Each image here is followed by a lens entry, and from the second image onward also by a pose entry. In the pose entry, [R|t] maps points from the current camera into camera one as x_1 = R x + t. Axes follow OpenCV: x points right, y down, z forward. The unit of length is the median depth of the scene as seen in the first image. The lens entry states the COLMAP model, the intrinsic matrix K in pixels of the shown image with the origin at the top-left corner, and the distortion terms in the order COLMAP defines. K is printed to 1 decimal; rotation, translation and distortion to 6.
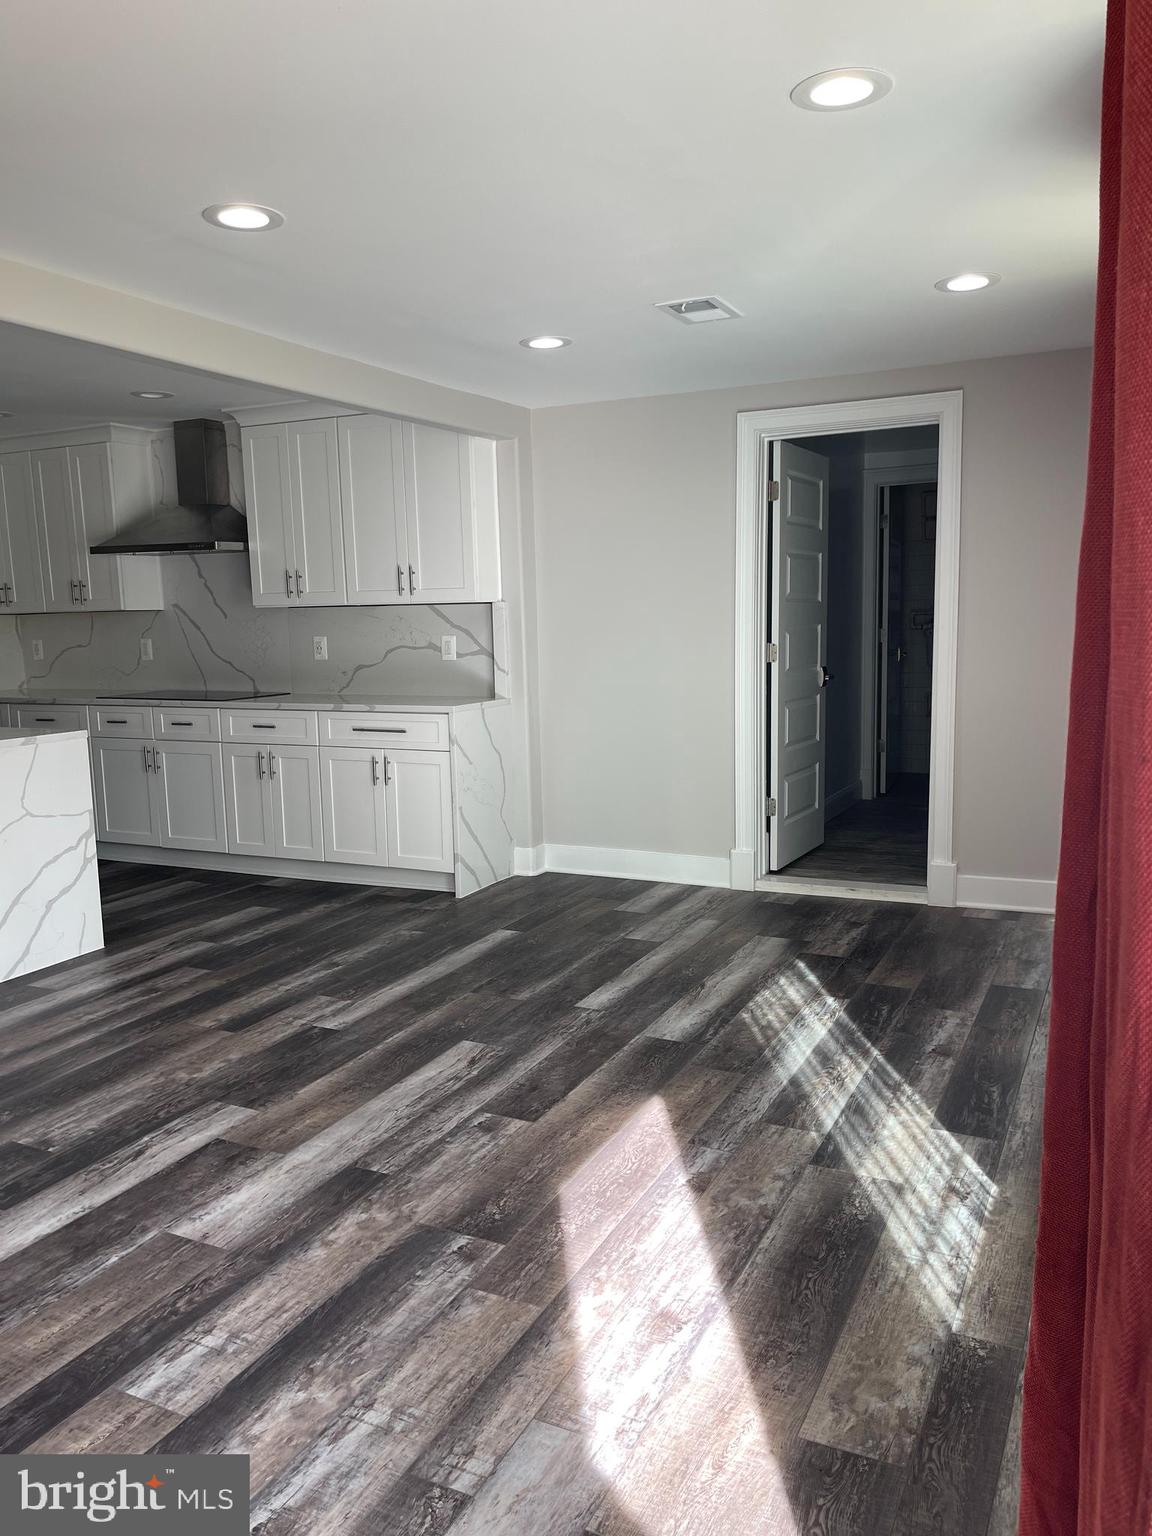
lens RADIAL K [[1158.3, 0, 589.0], [0, 1158.3, 771.6], [0, 0, 1]] dist [0.069258, -0.095062]
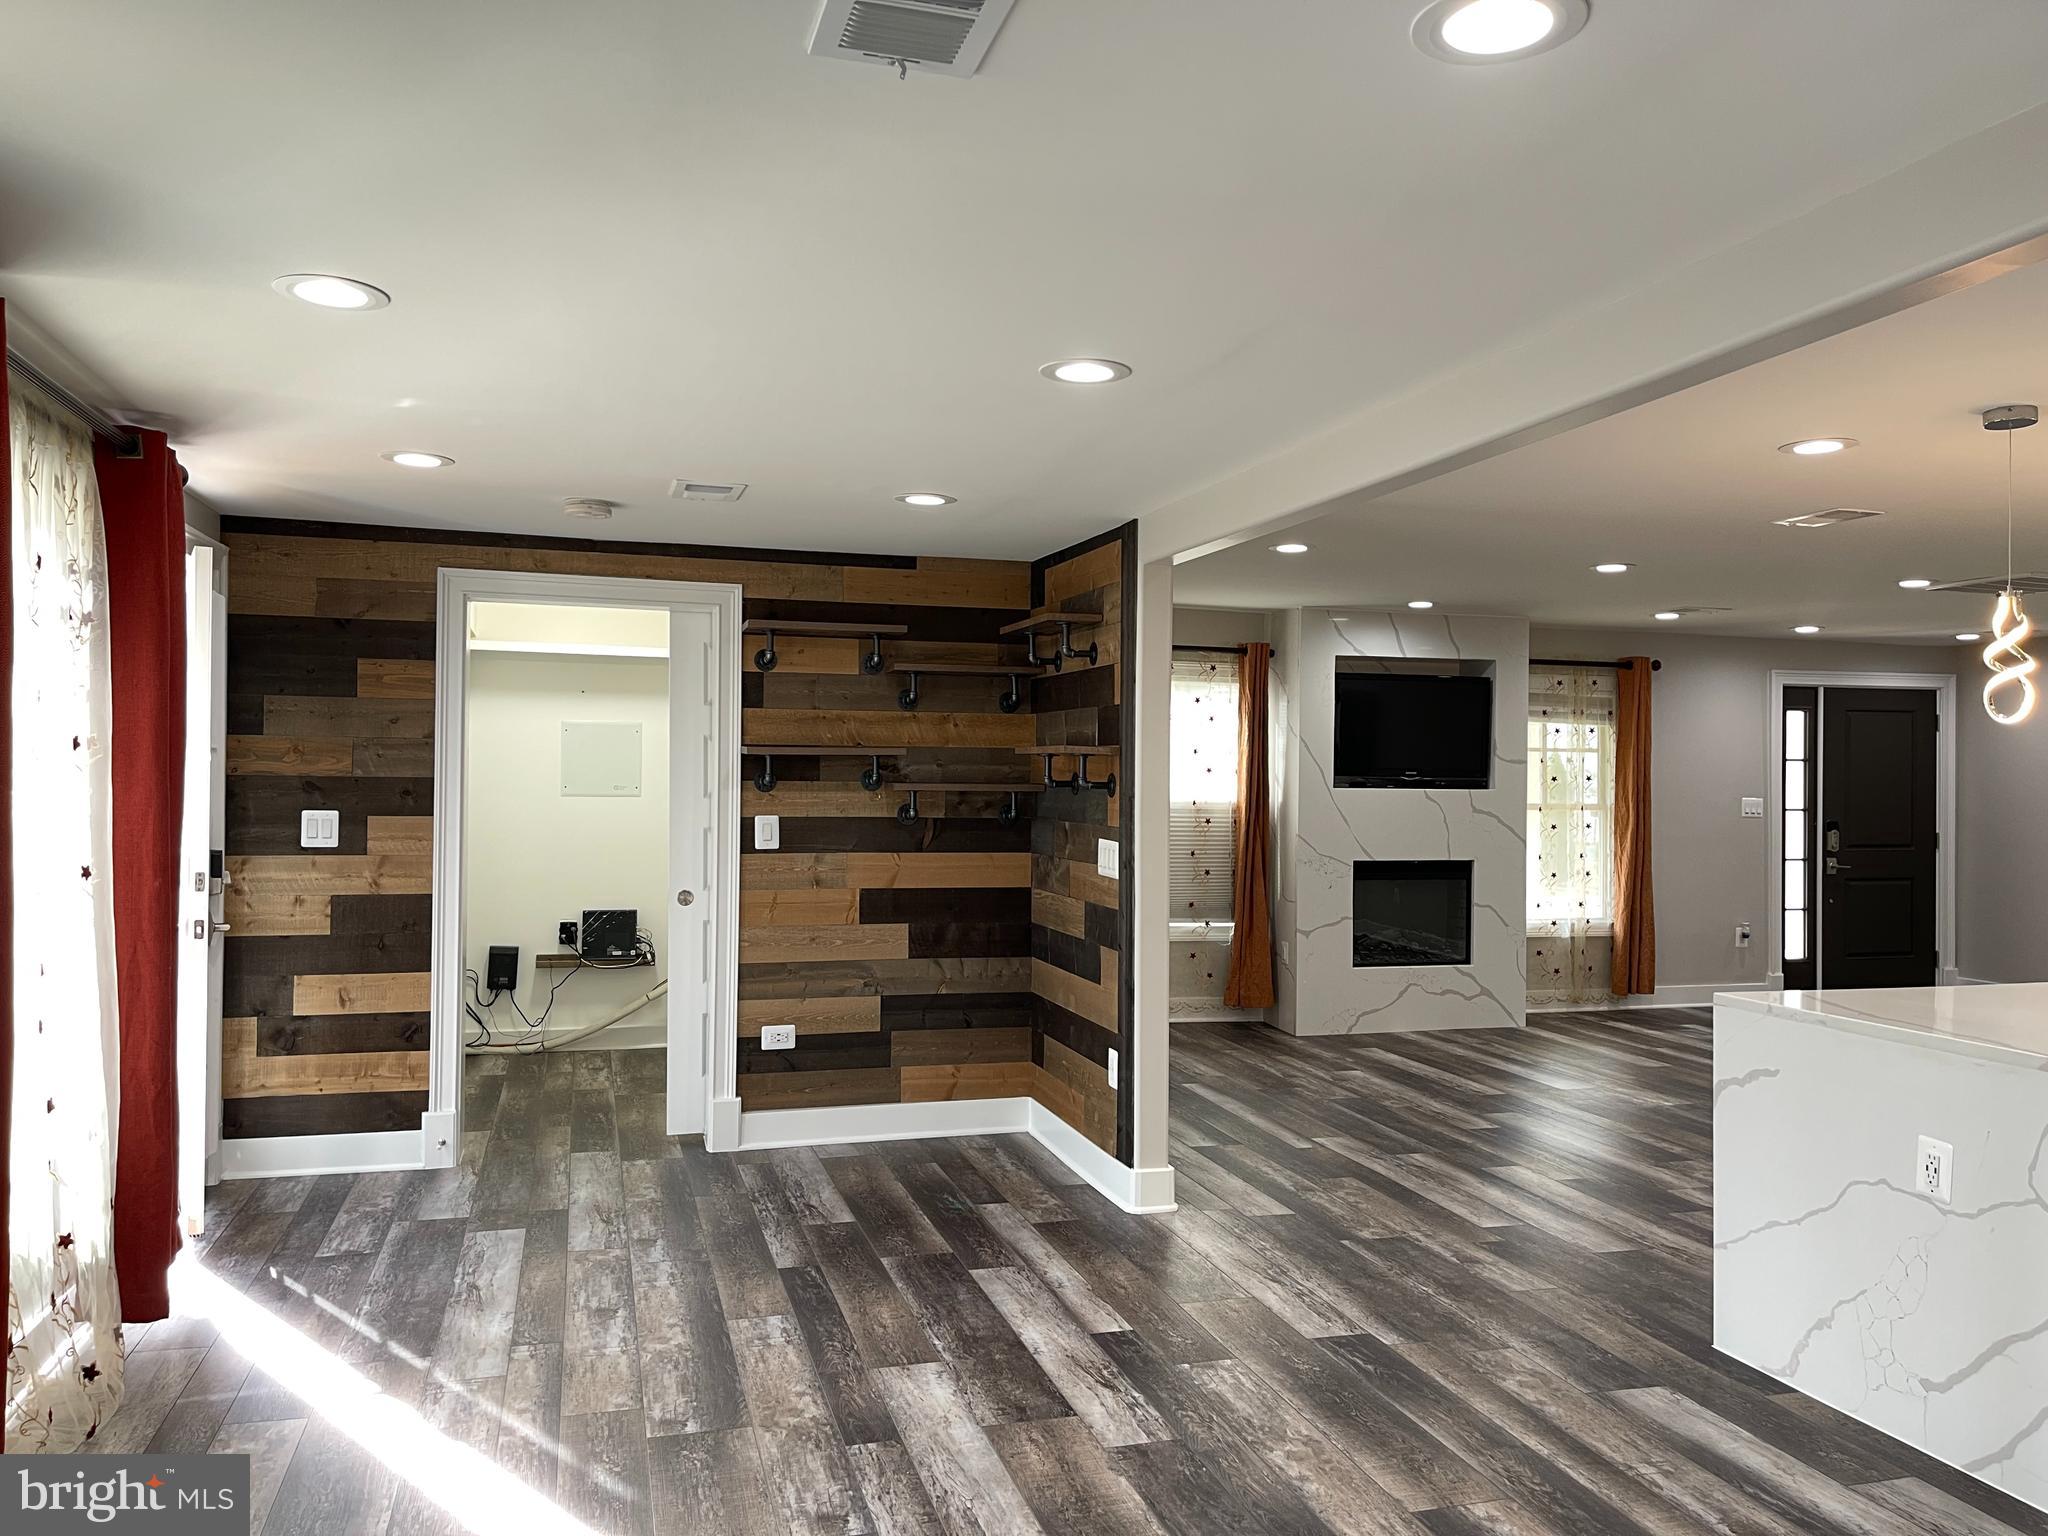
lens RADIAL K [[1544.4, 0, 1006.3], [0, 1544.4, 765.5], [0, 0, 1]] dist [0.069258, -0.095062]
pose [[-0.755029, 0.008989, -0.655629, 0.441649], [-0.083734, 0.990397, 0.110008, -0.266331], [0.650322, 0.137958, -0.747026, 1.636208]]
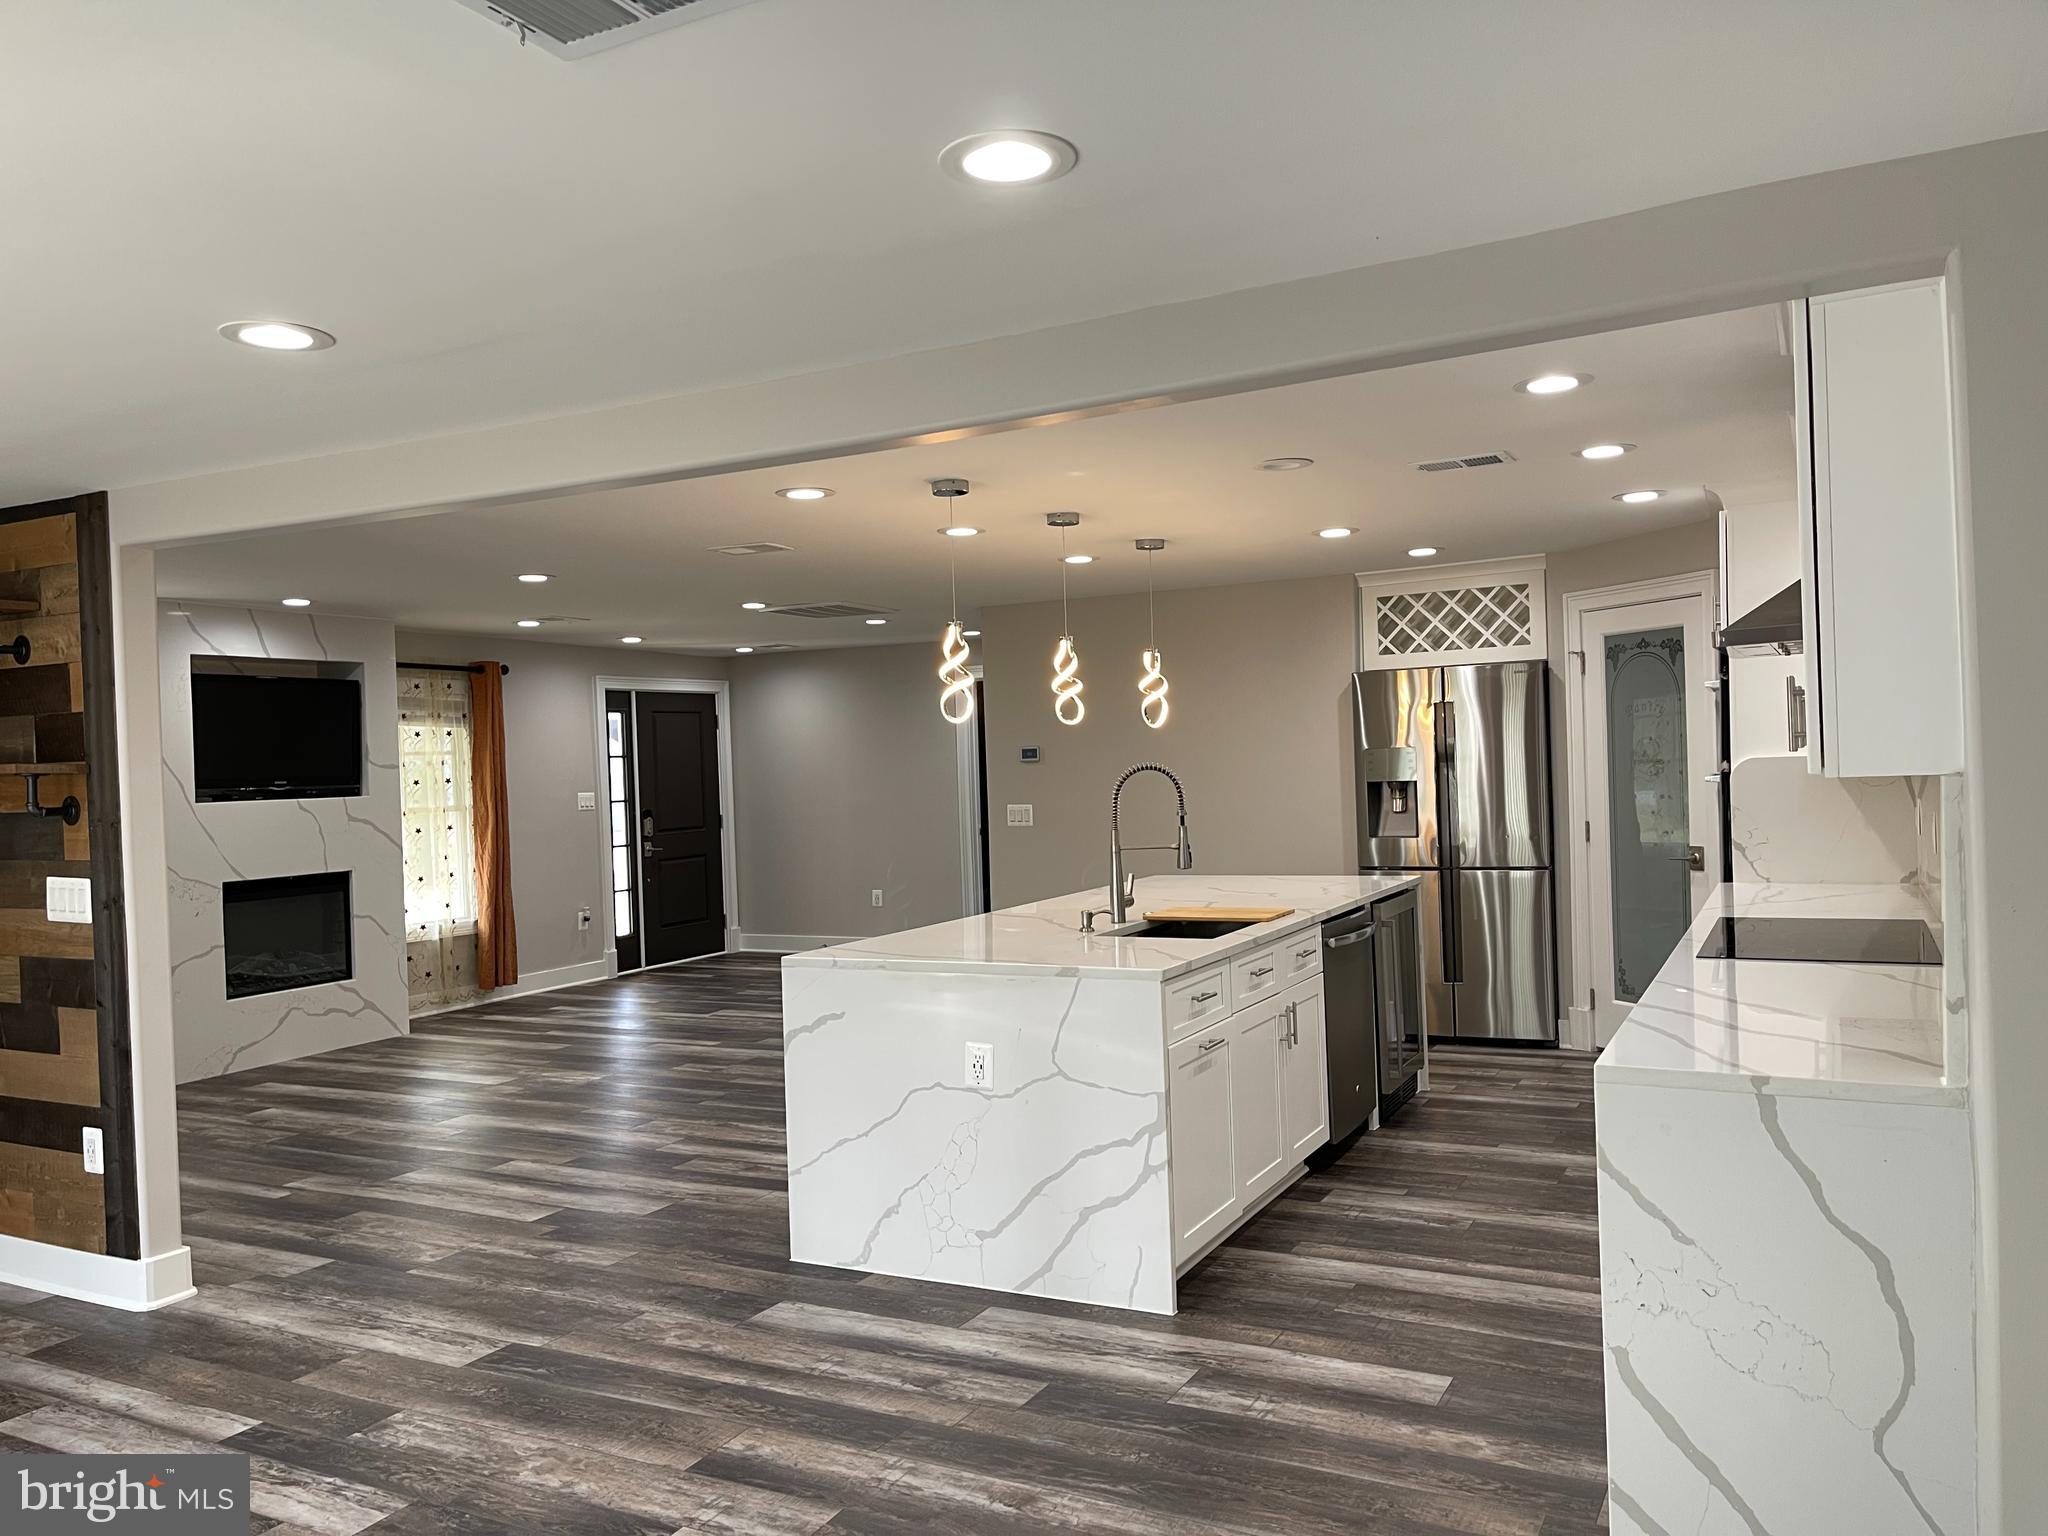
lens RADIAL K [[1544.4, 0, 1039.0], [0, 1544.4, 770.4], [0, 0, 1]] dist [0.069258, -0.095062]
pose [[-0.029982, 0.027492, -0.999172, 0.625957], [-0.104194, 0.994090, 0.030479, -0.239270], [0.994105, 0.105021, -0.026941, 1.361391]]
